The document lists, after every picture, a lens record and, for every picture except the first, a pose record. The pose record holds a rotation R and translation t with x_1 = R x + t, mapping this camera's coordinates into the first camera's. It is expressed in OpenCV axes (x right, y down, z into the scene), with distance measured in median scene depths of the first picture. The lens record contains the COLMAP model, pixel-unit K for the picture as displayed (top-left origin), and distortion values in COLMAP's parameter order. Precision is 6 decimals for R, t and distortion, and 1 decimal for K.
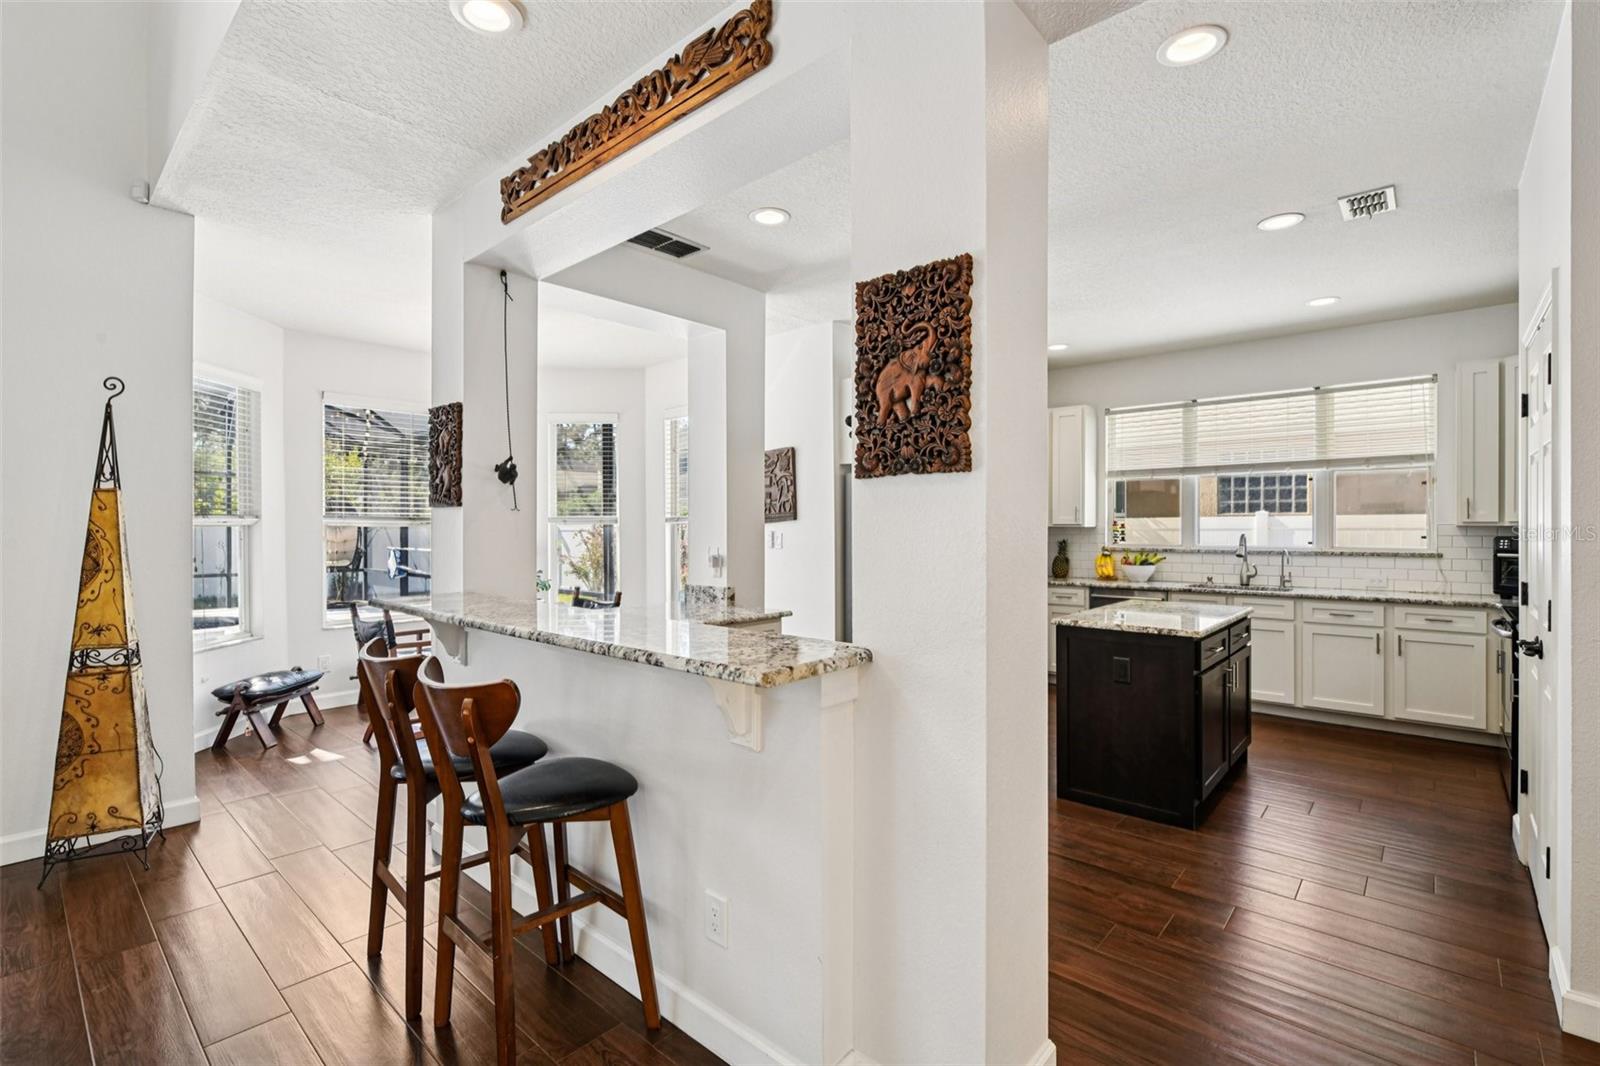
lens RADIAL K [[724.0, 0, 804.0], [0, 724.0, 532.4], [0, 0, 1]] dist [-0.011493, -0.001528]
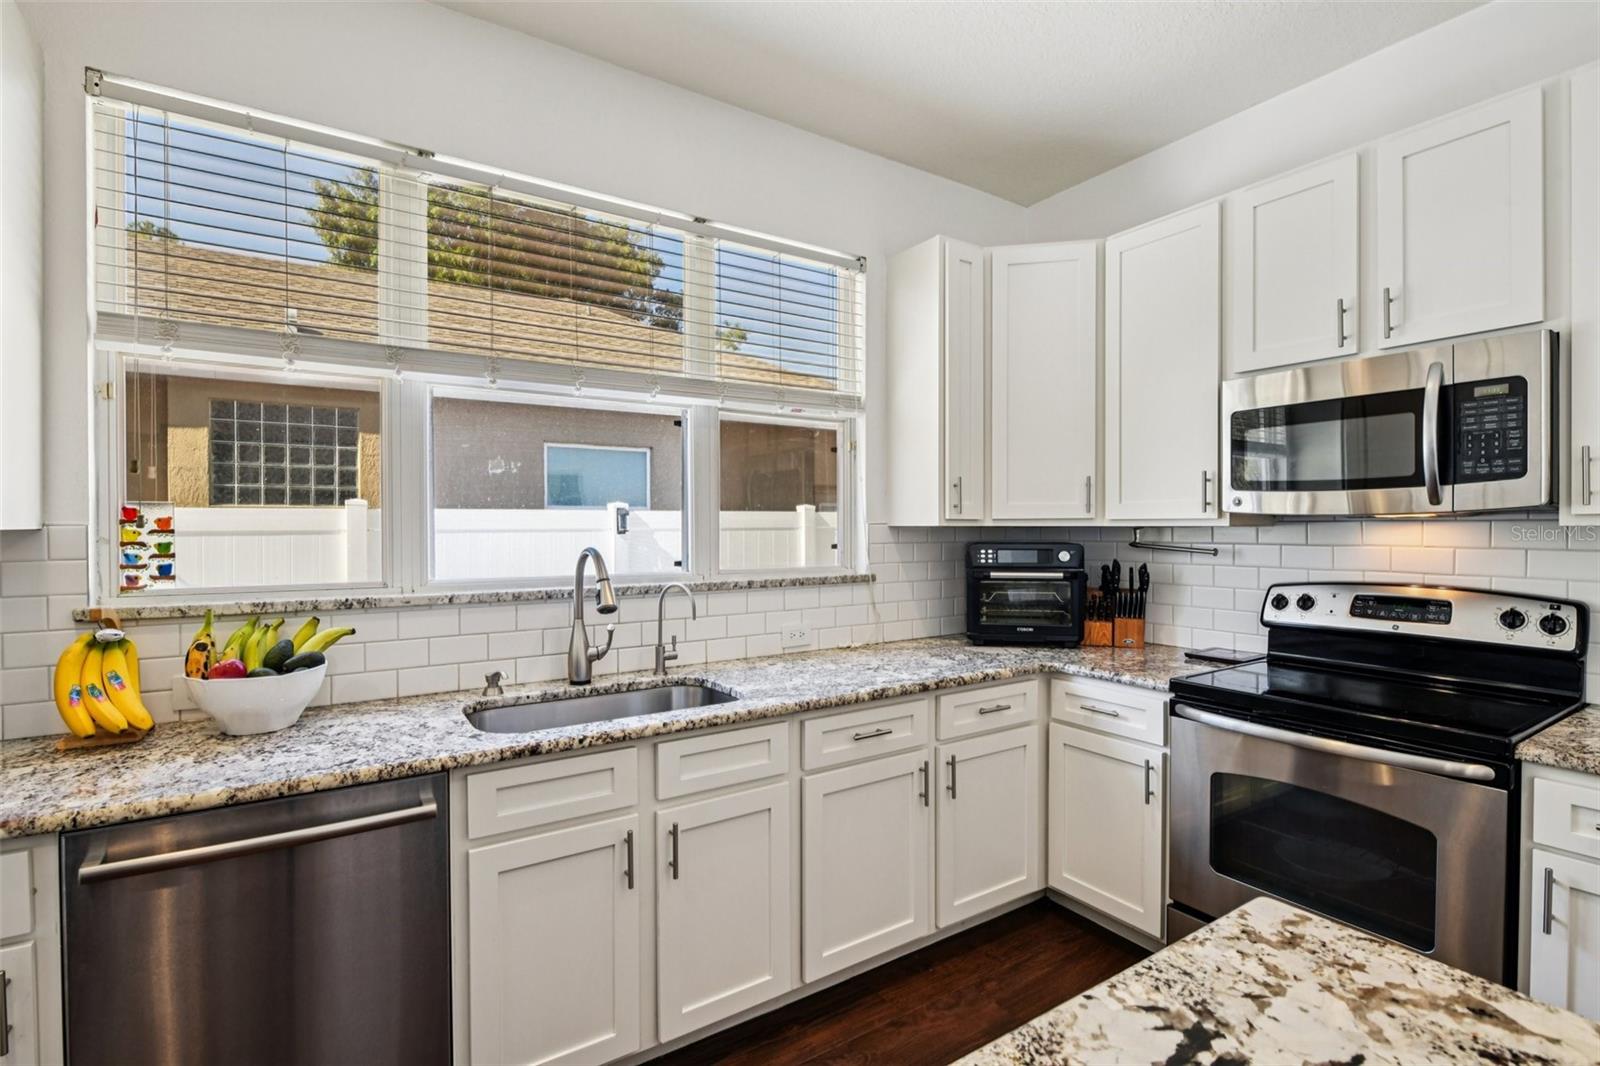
lens RADIAL K [[743.9, 0, 812.4], [0, 743.9, 531.0], [0, 0, 1]] dist [-0.017027, -0.000026]
pose [[0.260758, -0.005991, 0.965386, 0.346912], [0.008242, 0.999958, 0.003980, -0.008555], [-0.965369, 0.006919, 0.260796, 1.012618]]
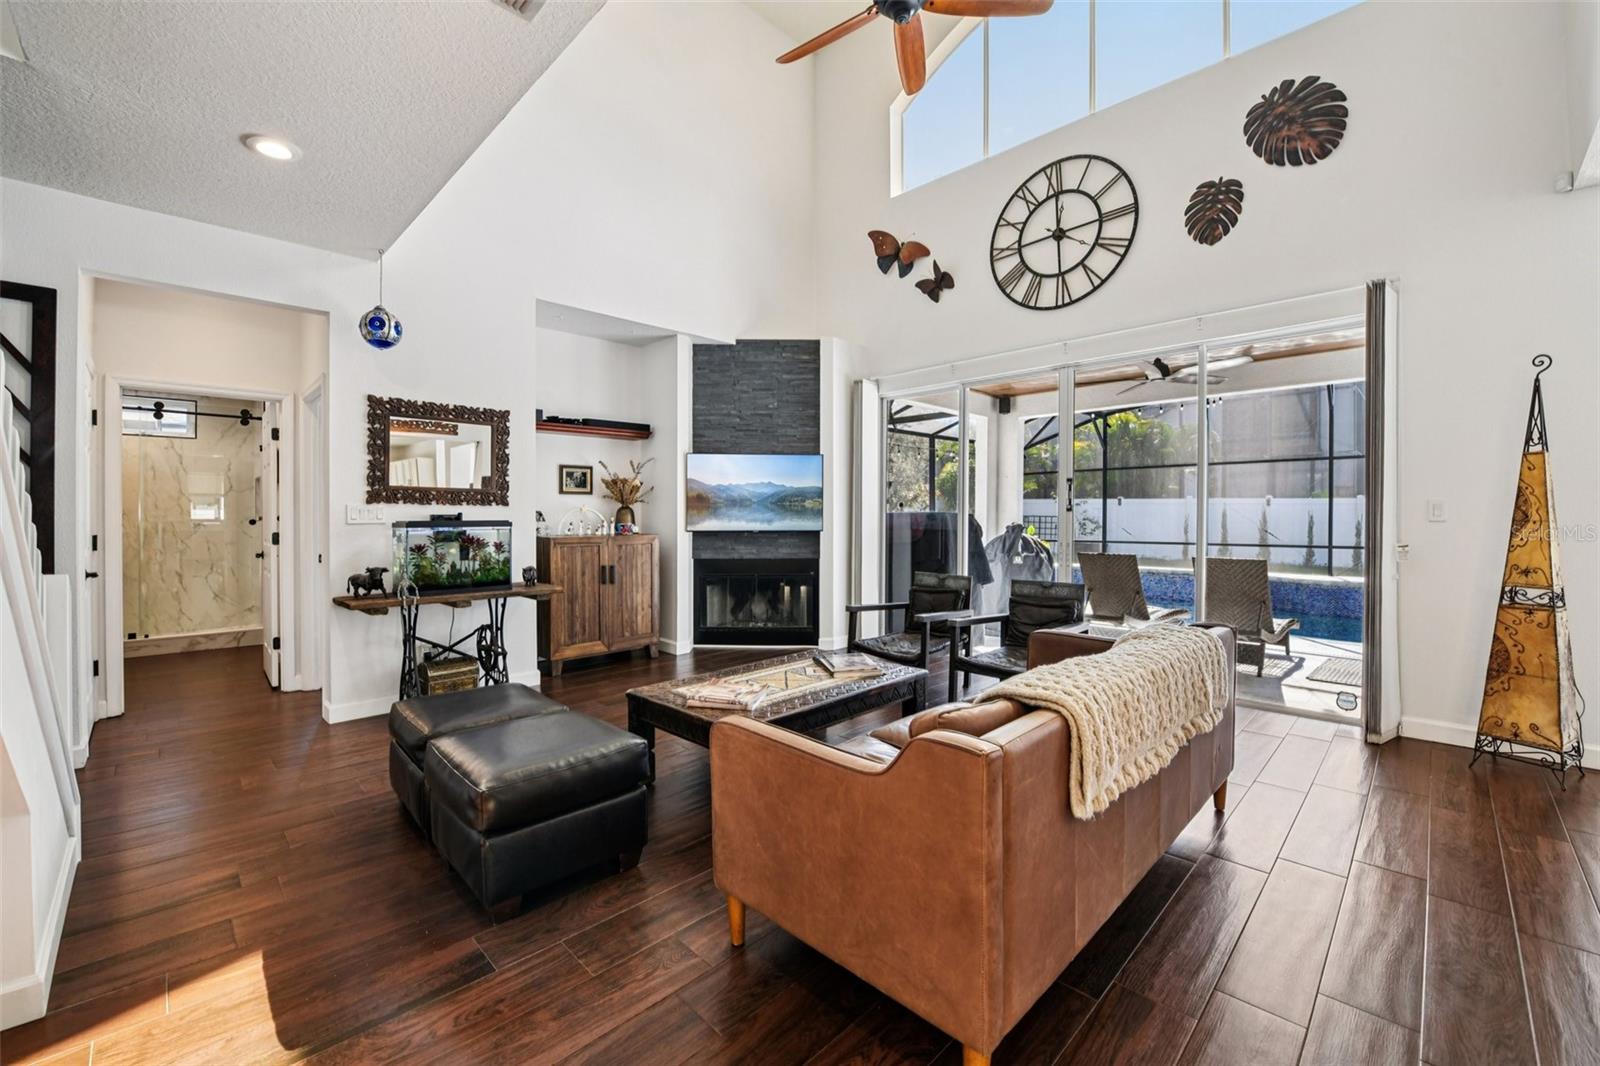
lens RADIAL K [[644.5, 0, 786.4], [0, 644.5, 517.4], [0, 0, 1]] dist [-0.010010, -0.003682]
pose [[-0.071183, 0.009349, -0.997419, 0.092959], [-0.002826, 0.999950, 0.009575, 0.024522], [0.997459, 0.003500, -0.071153, -0.097105]]
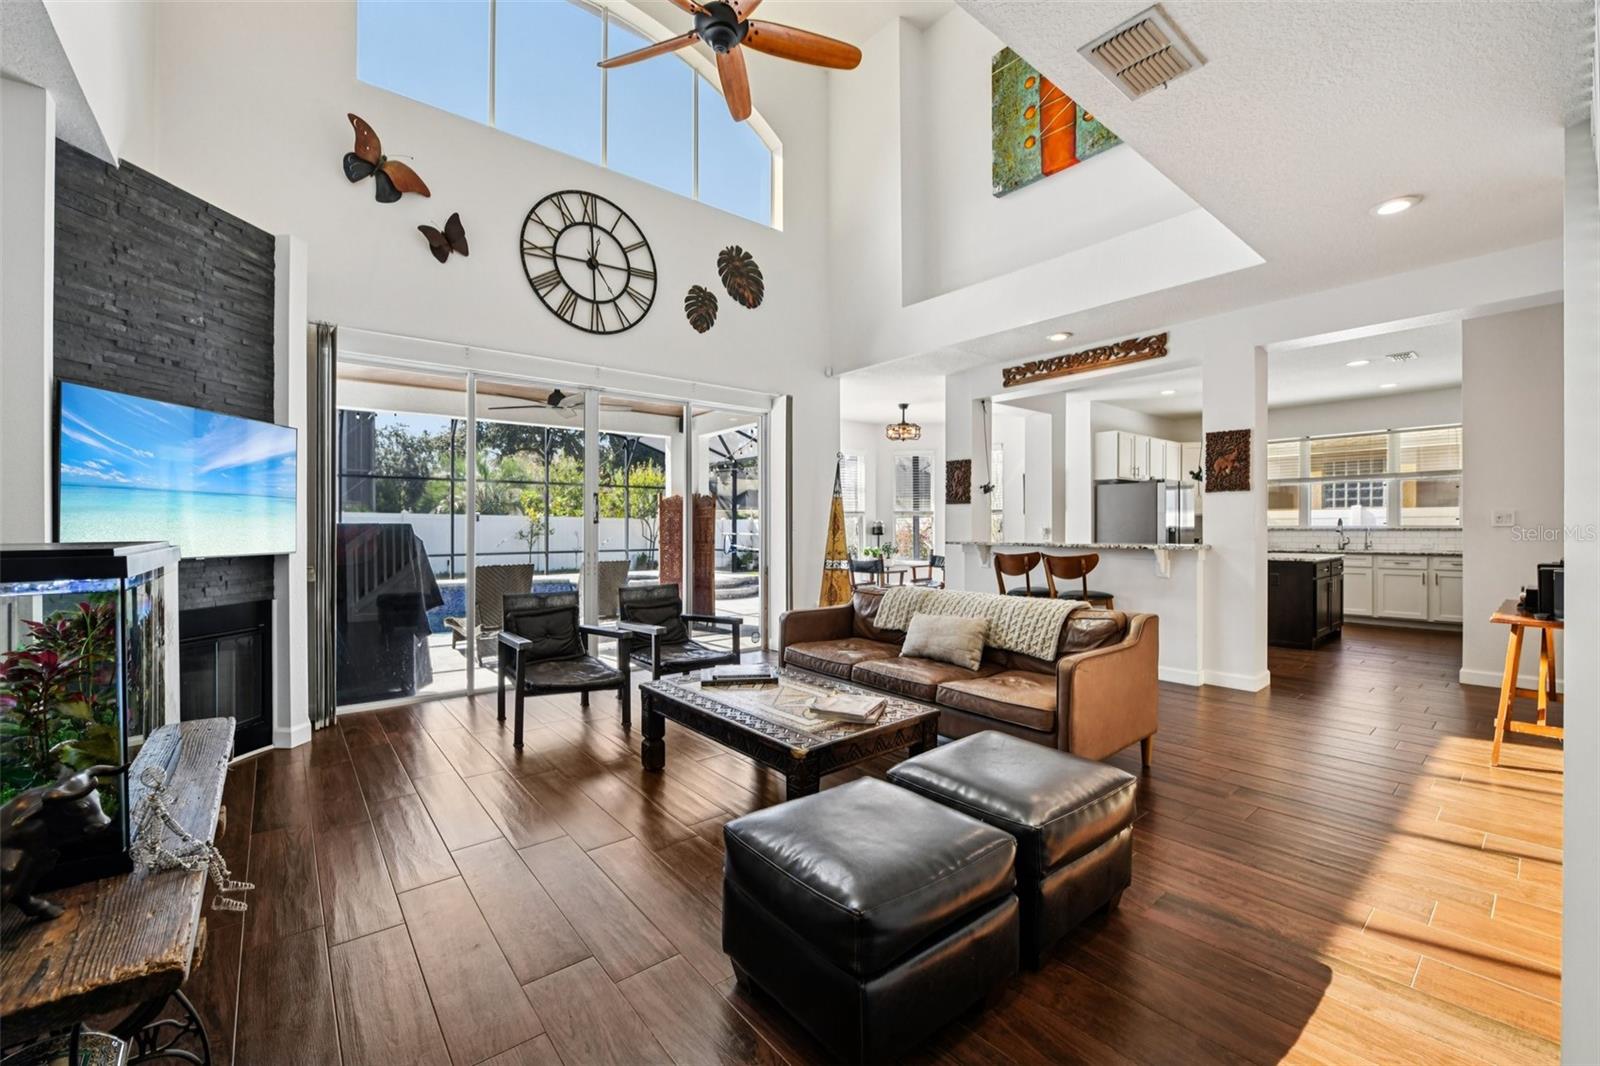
lens RADIAL K [[644.5, 0, 807.9], [0, 644.5, 534.0], [0, 0, 1]] dist [-0.010010, -0.003682]
pose [[0.988197, -0.000335, -0.153191, -0.490498], [0.001186, 0.999984, 0.005464, 0.037165], [0.153186, -0.005581, 0.988182, -0.834761]]
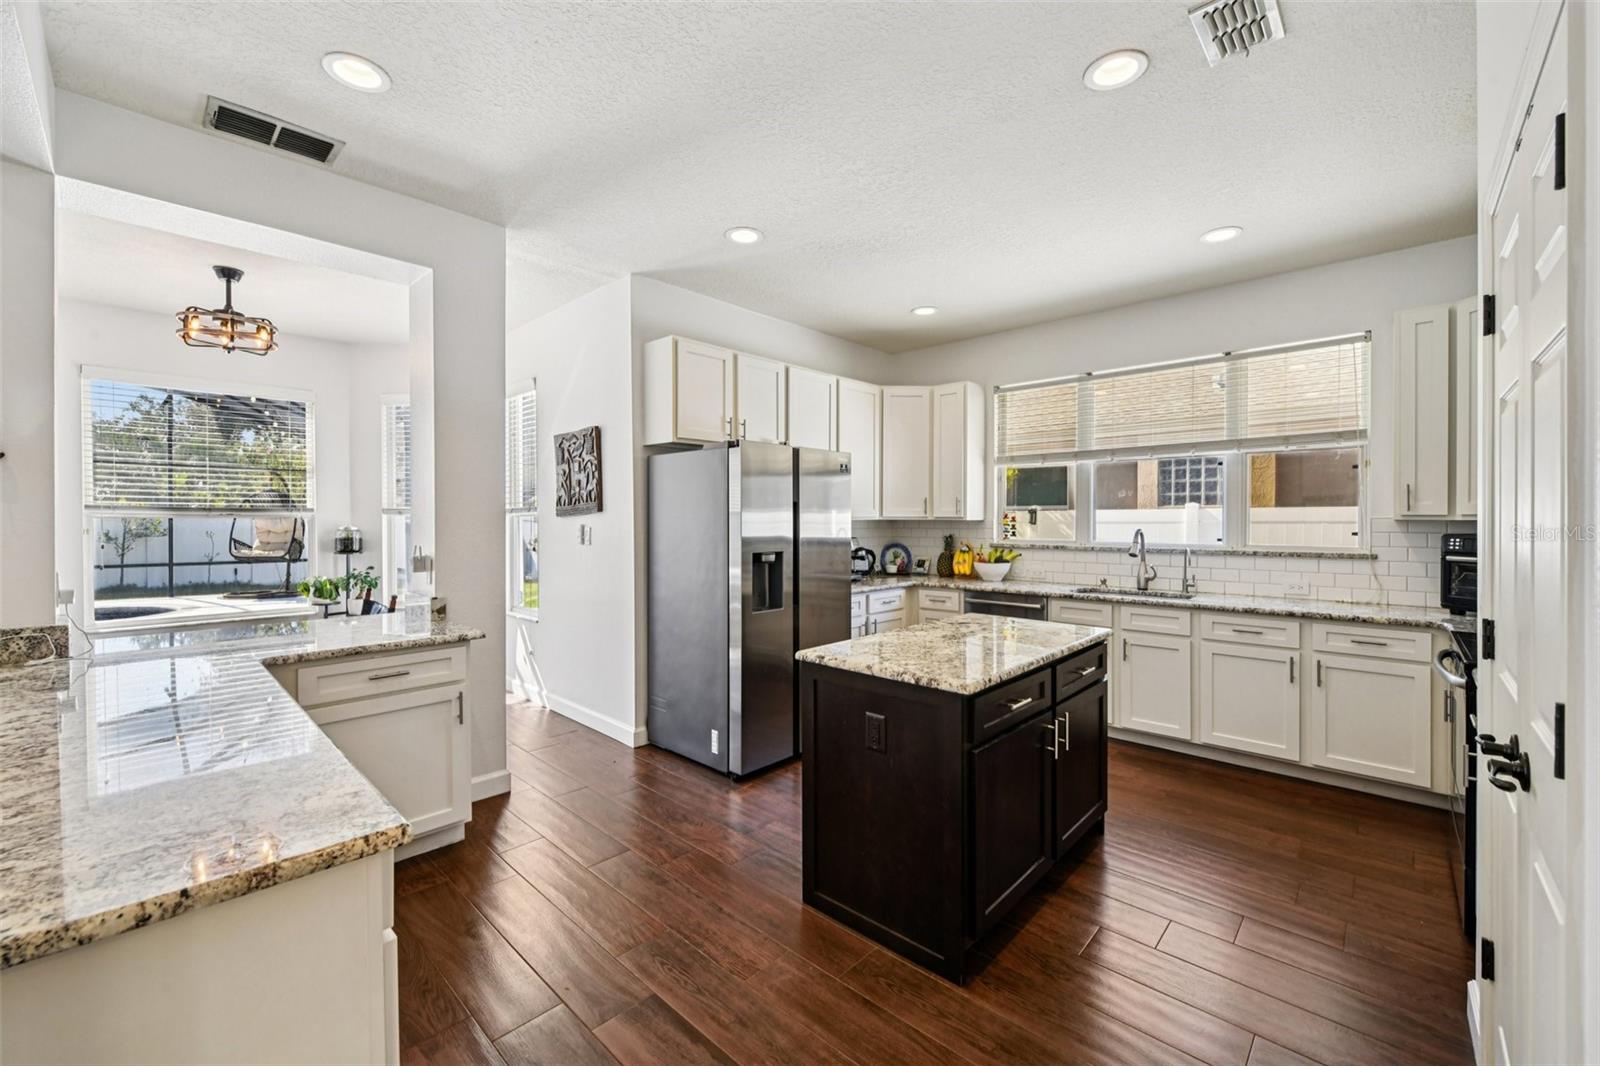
lens RADIAL K [[644.5, 0, 803.2], [0, 644.5, 523.6], [0, 0, 1]] dist [-0.010010, -0.003682]
pose [[0.999681, 0.002163, -0.025176, 0.301252], [-0.002150, 0.999998, 0.000564, -0.004645], [0.025177, -0.000510, 0.999683, 0.306049]]
